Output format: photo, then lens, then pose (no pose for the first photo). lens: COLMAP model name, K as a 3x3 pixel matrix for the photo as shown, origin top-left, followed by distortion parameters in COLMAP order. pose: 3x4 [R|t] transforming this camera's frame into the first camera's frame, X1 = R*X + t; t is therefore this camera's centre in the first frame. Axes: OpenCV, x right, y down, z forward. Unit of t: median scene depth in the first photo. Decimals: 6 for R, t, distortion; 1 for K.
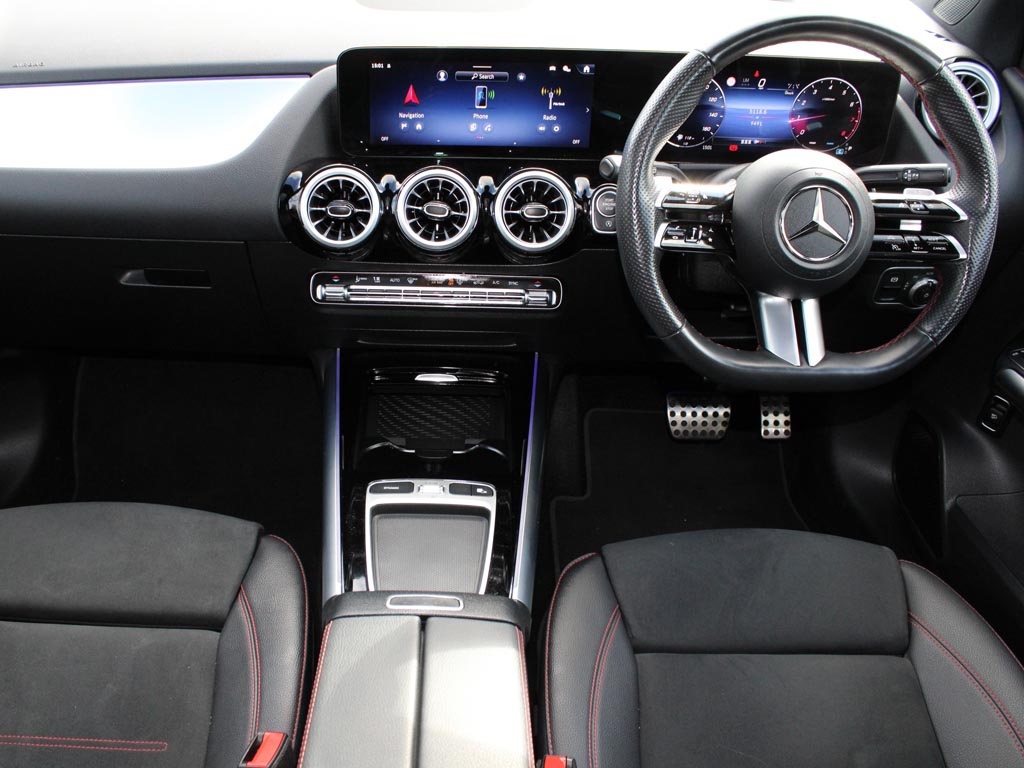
lens RADIAL K [[986.0, 0, 447.9], [0, 986.0, 395.0], [0, 0, 1]] dist [-0.167206, 0.164120]
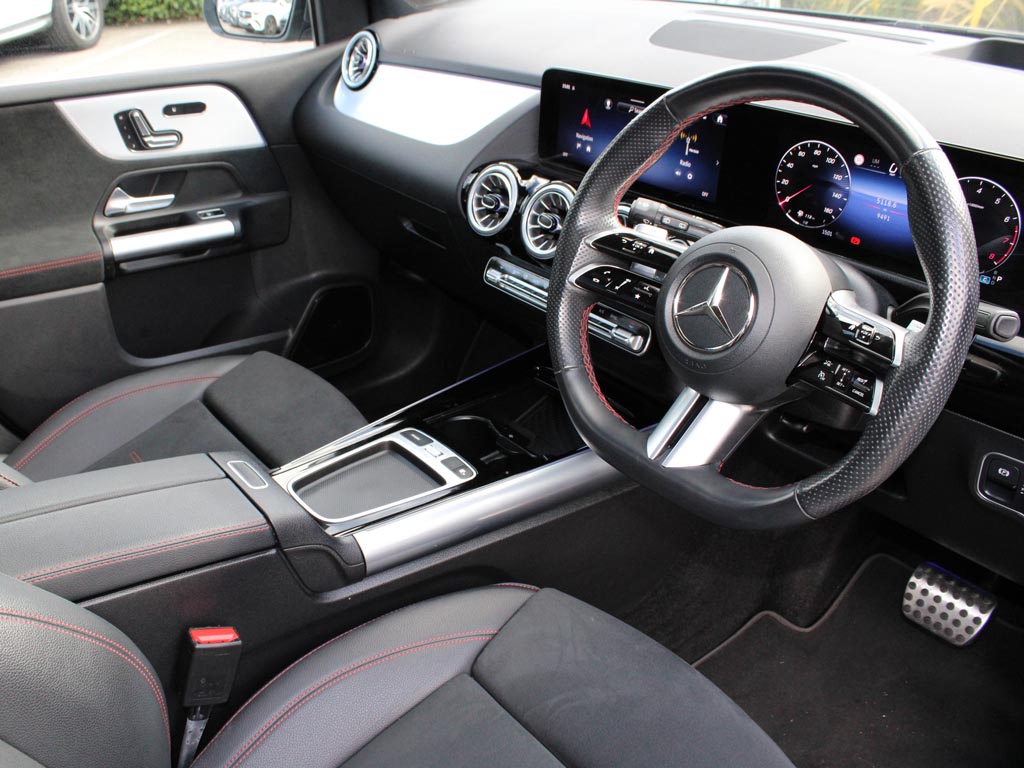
lens RADIAL K [[969.5, 0, 447.7], [0, 969.5, 389.4], [0, 0, 1]] dist [-0.156824, 0.143367]
pose [[0.602517, 0.352342, -0.716121, 0.729264], [-0.394328, 0.911528, 0.116712, -0.099261], [0.693887, 0.212066, 0.688149, 0.234251]]
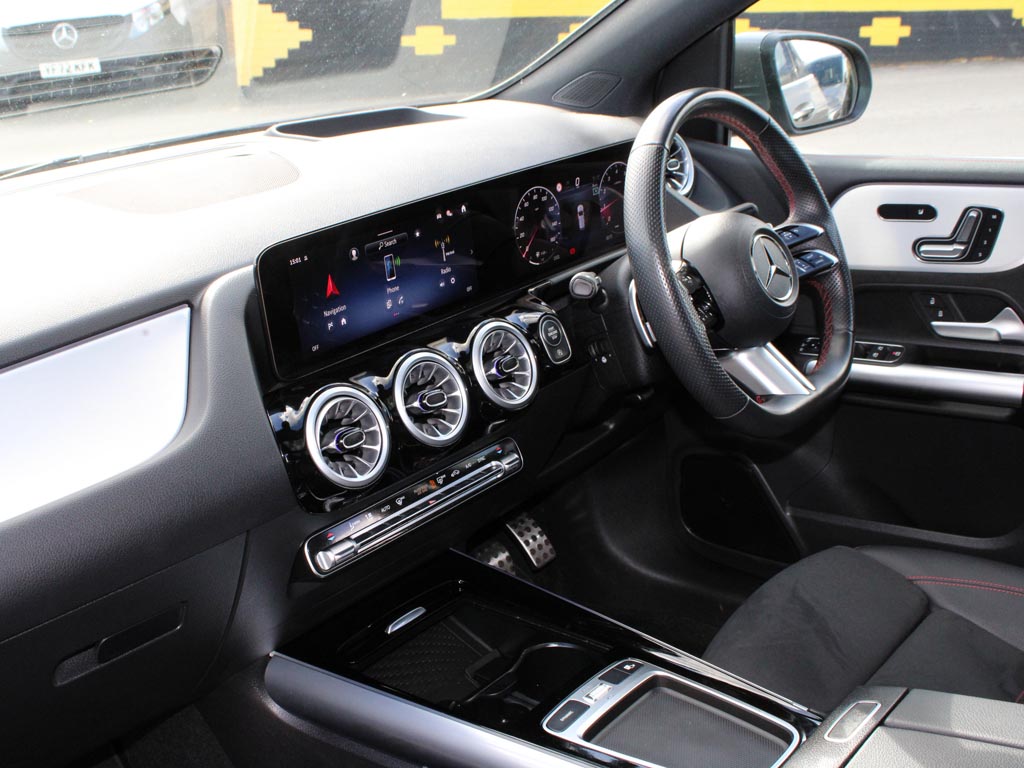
lens RADIAL K [[1261.3, 0, 512.0], [0, 1261.3, 384.0], [0, 0, 1]] dist [-0.031214, 0.012849]
pose [[0.615166, -0.313139, 0.723543, -0.733102], [0.469662, 0.882677, -0.017302, -0.147224], [-0.633237, 0.350465, 0.690062, 0.205574]]
